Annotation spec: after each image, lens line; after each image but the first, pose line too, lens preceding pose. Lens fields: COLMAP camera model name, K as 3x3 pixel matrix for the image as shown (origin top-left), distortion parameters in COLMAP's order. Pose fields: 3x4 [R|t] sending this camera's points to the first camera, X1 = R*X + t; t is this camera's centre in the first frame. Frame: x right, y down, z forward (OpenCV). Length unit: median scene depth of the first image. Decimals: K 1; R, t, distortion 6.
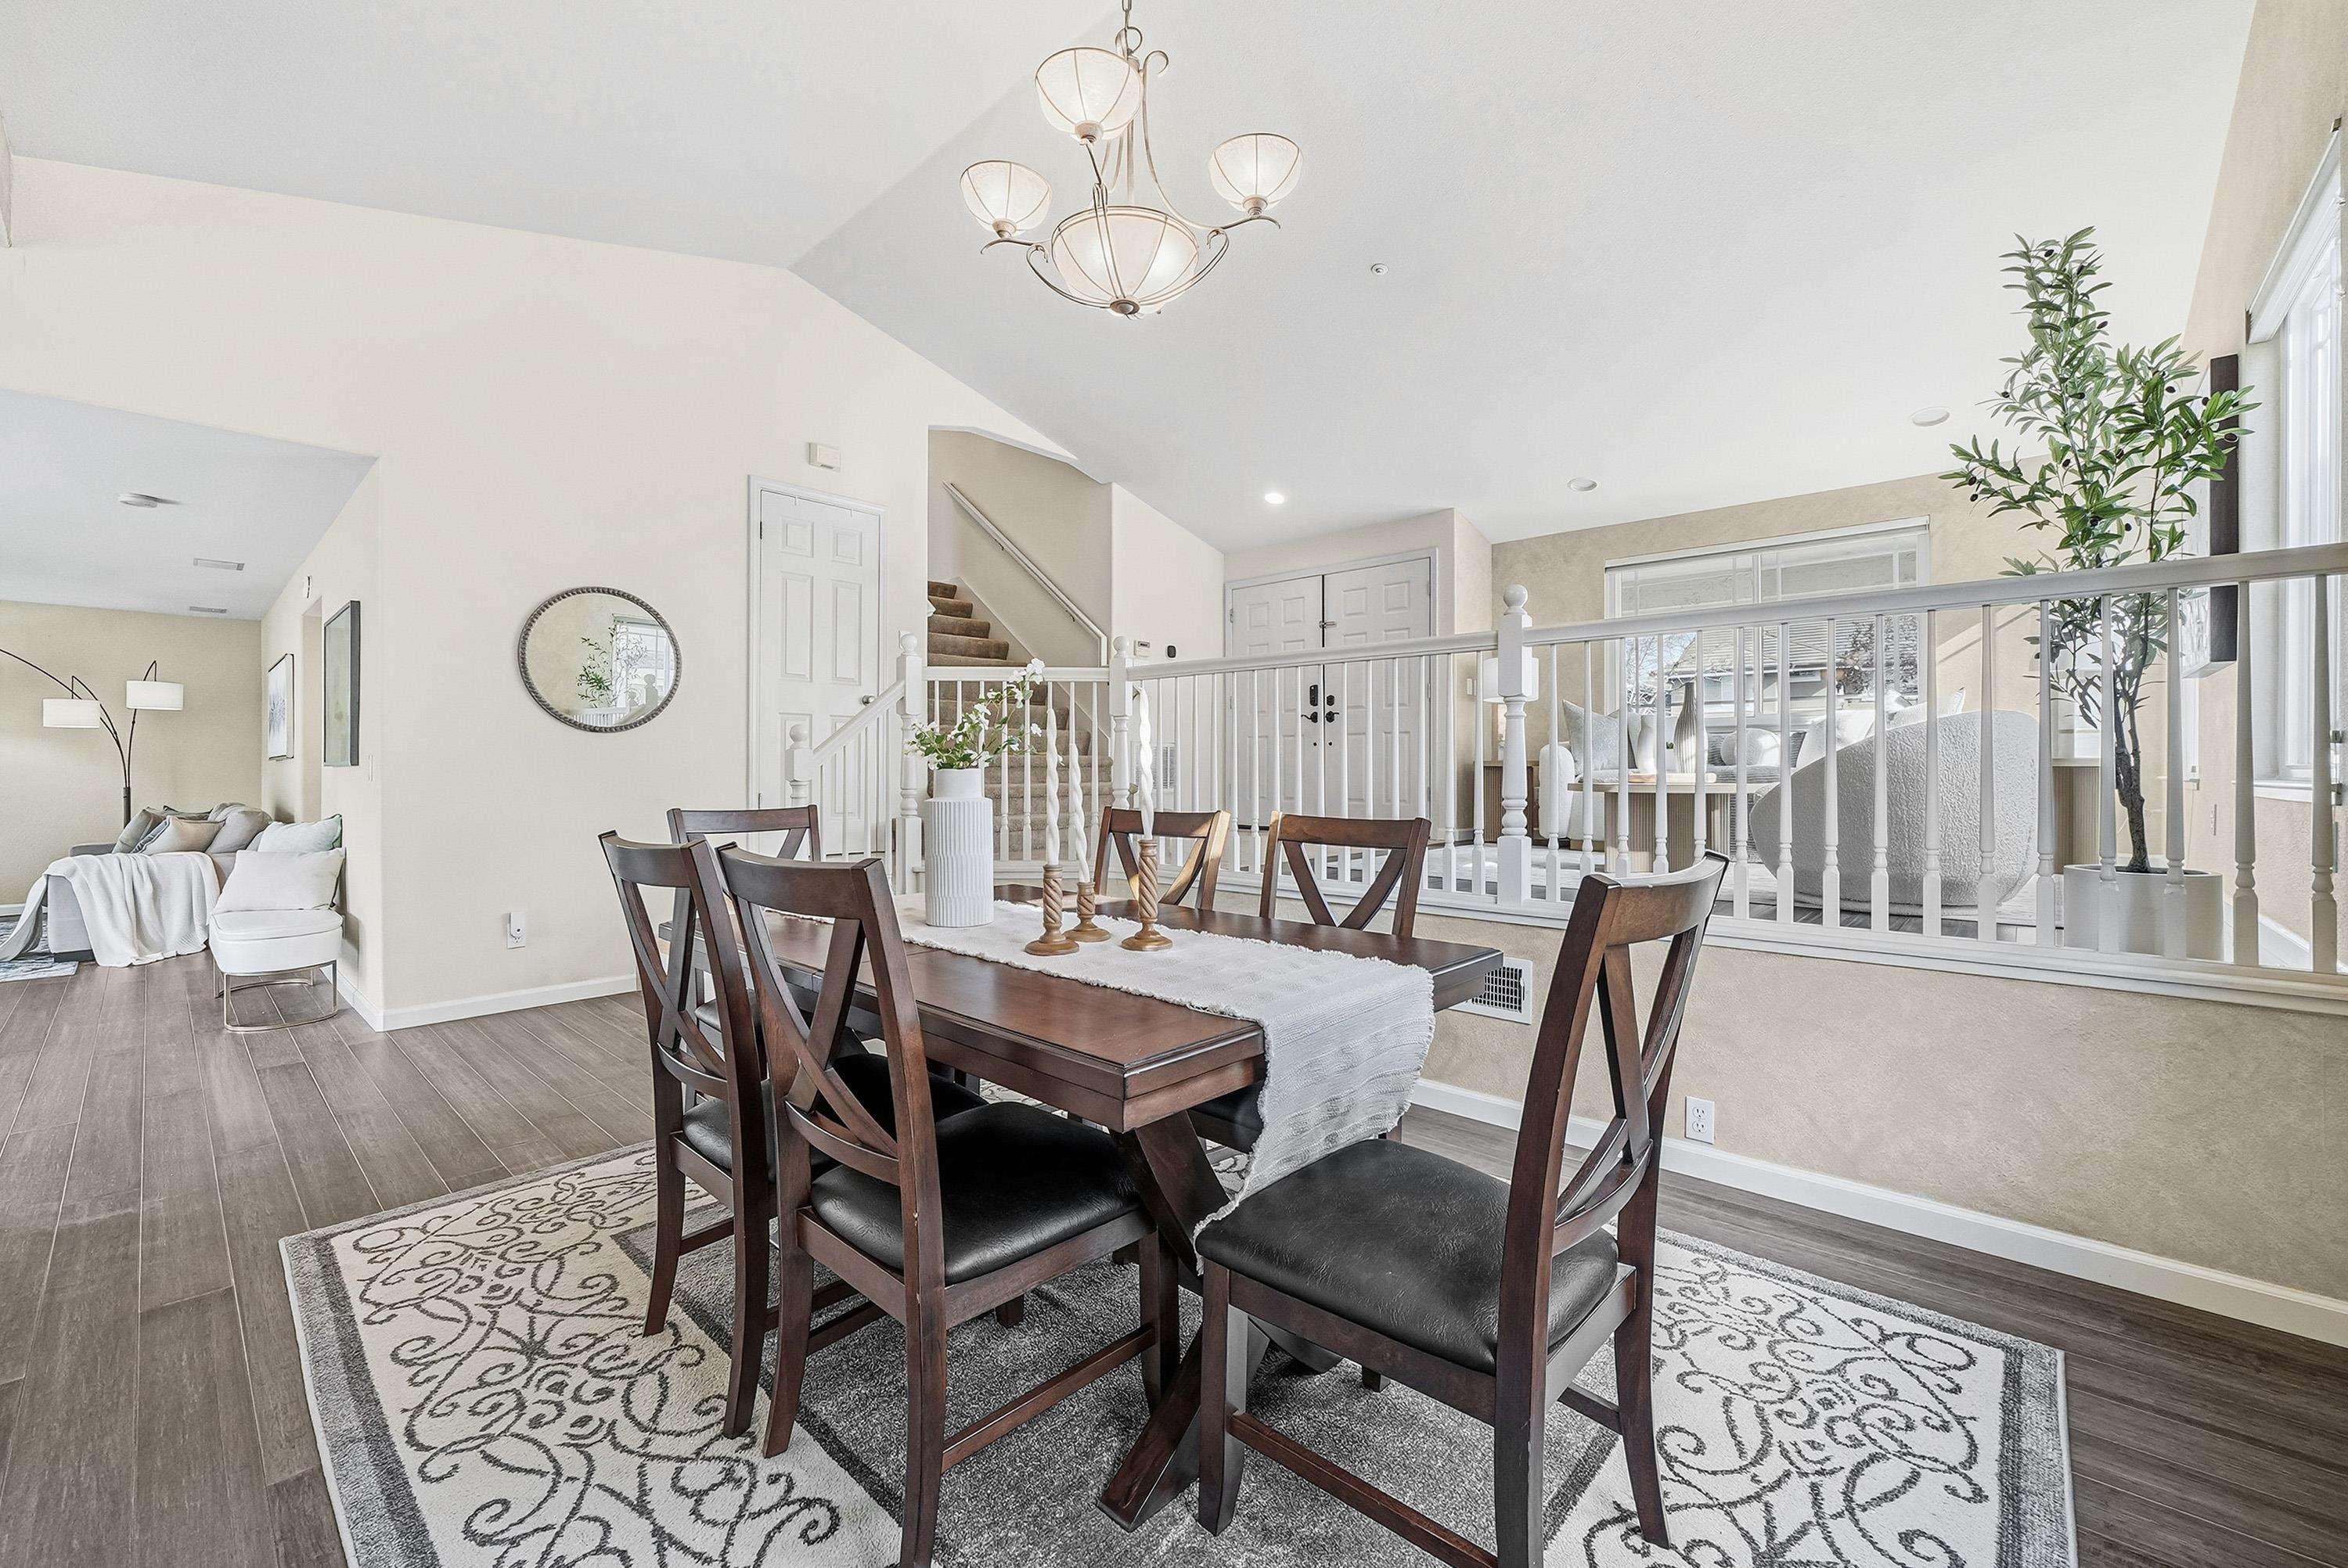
lens RADIAL K [[940.8, 0, 1184.7], [0, 940.8, 760.9], [0, 0, 1]] dist [-0.003422, 0.001357]
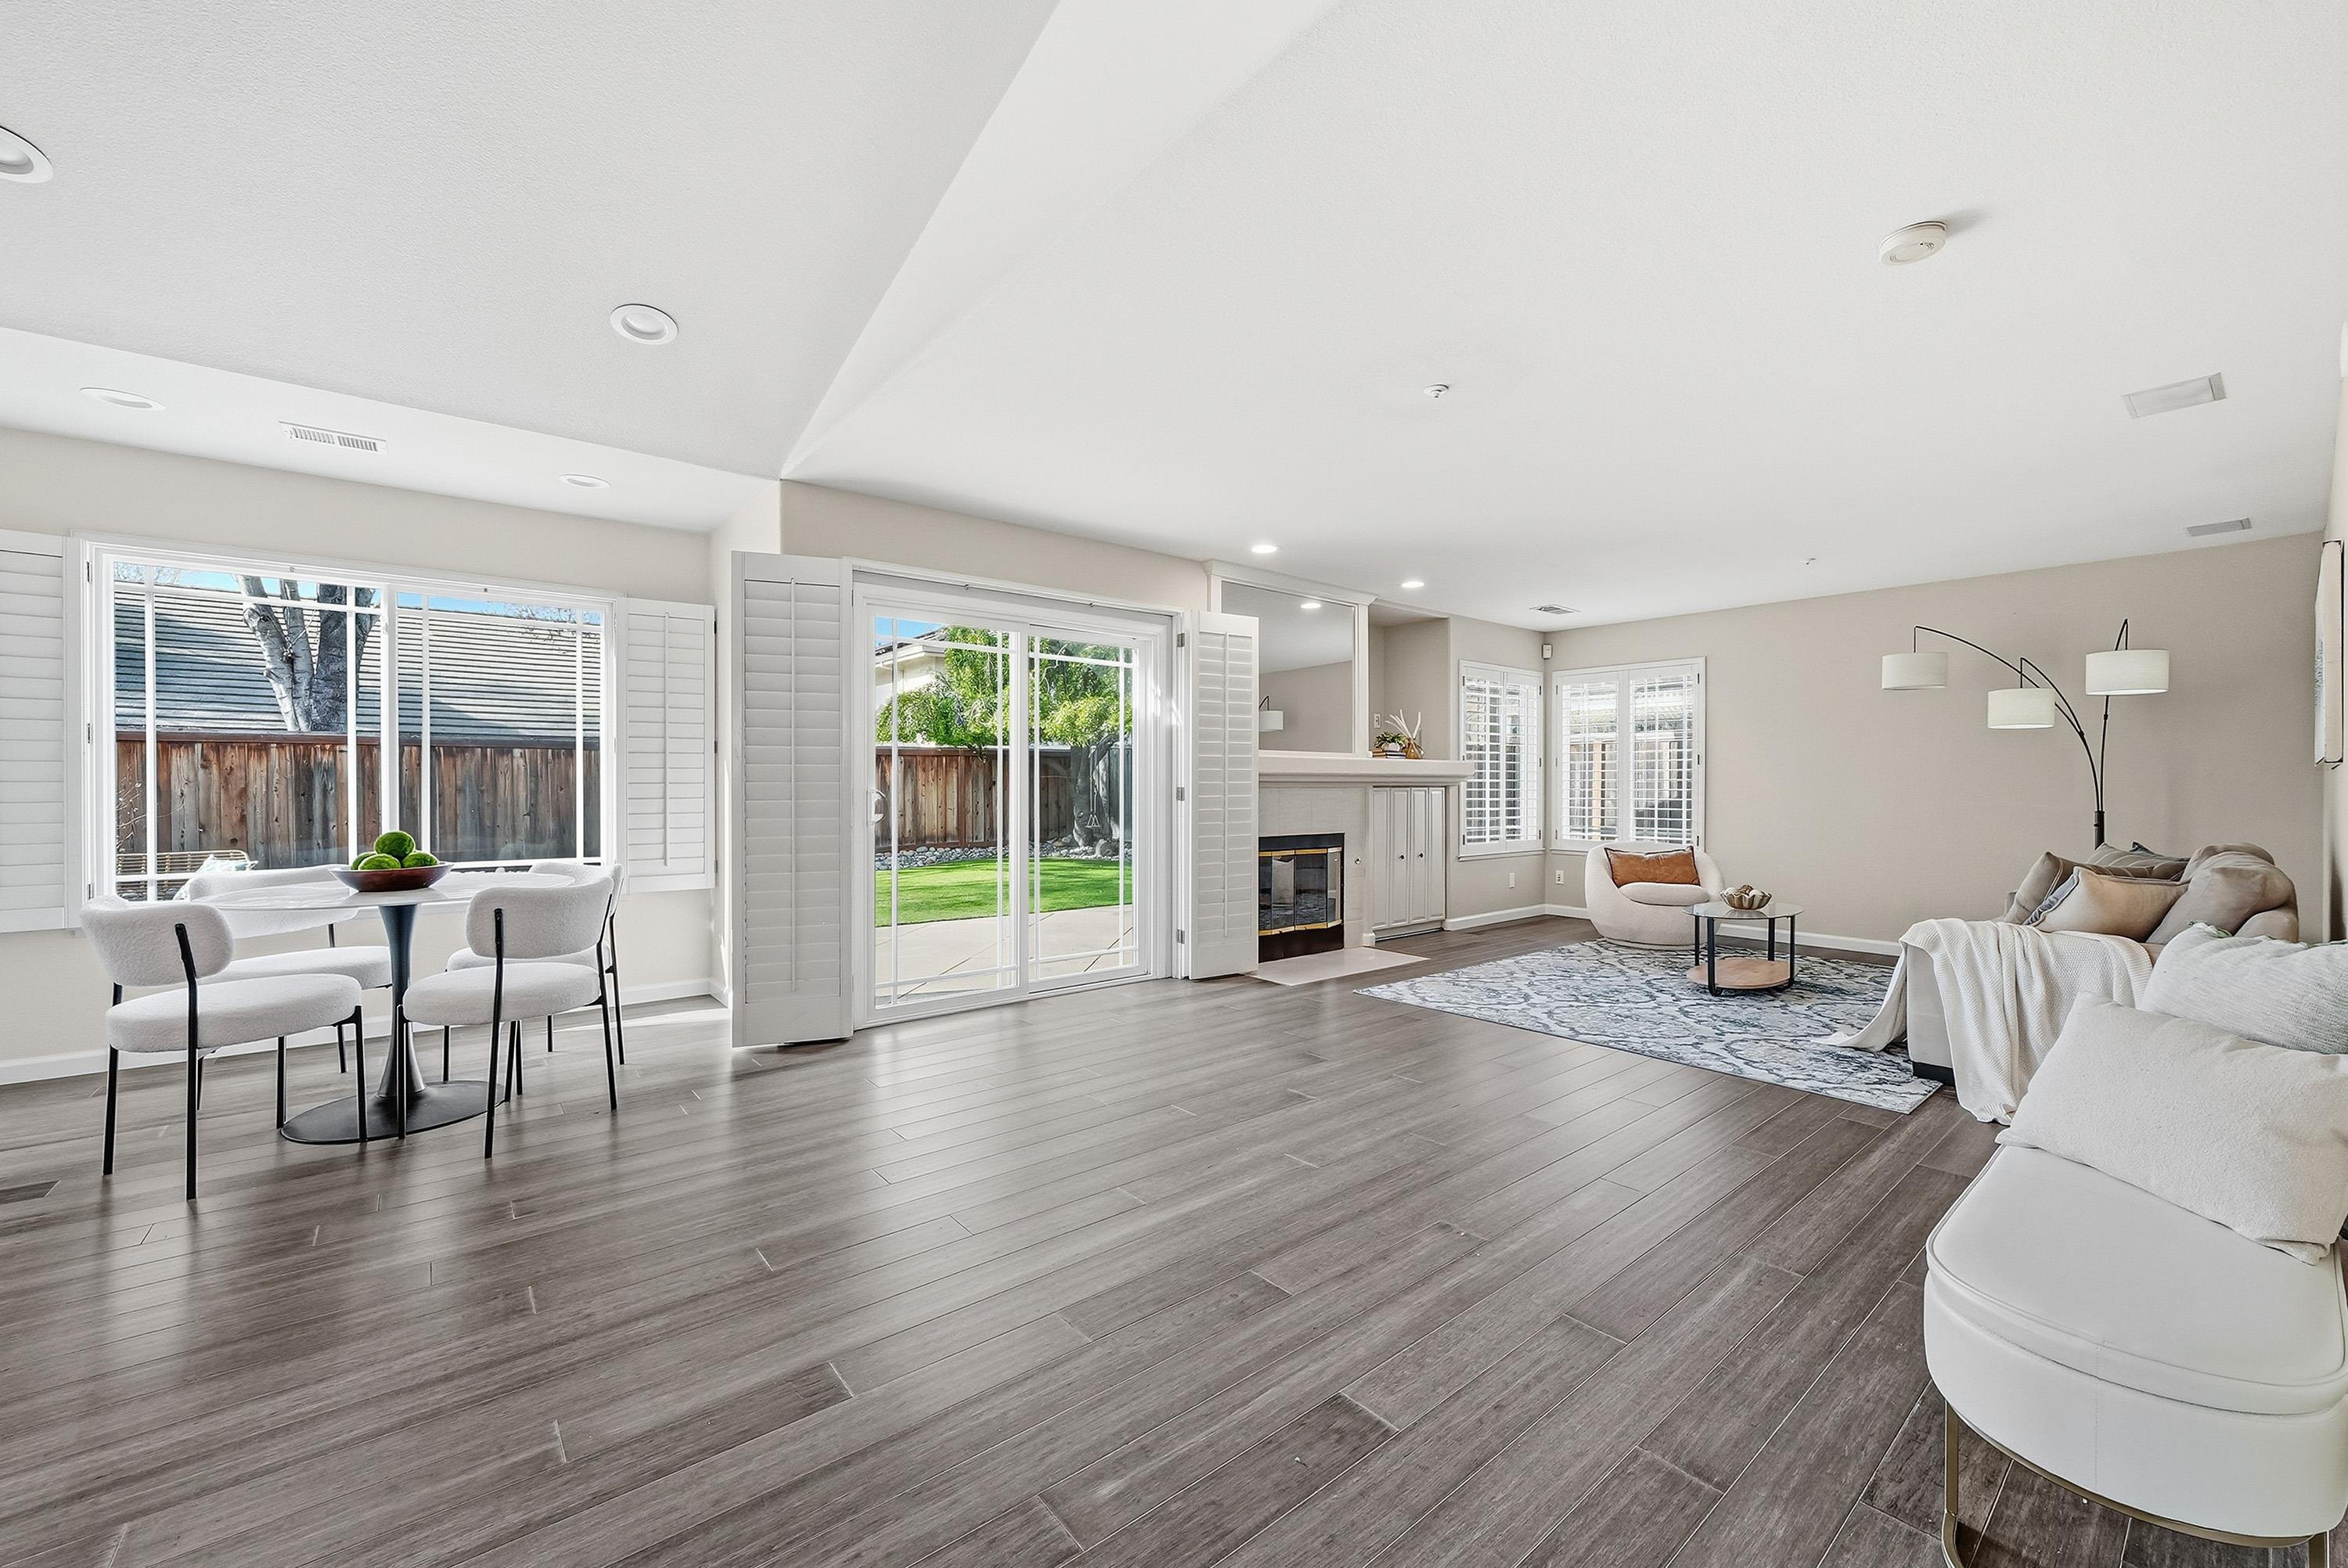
lens RADIAL K [[940.8, 0, 1185.9], [0, 940.8, 779.1], [0, 0, 1]] dist [-0.003422, 0.001357]
pose [[-0.127682, 0.001262, -0.991814, -0.448957], [-0.000415, 0.999999, 0.001326, 0.004982], [0.991815, 0.000581, -0.127682, 0.534533]]
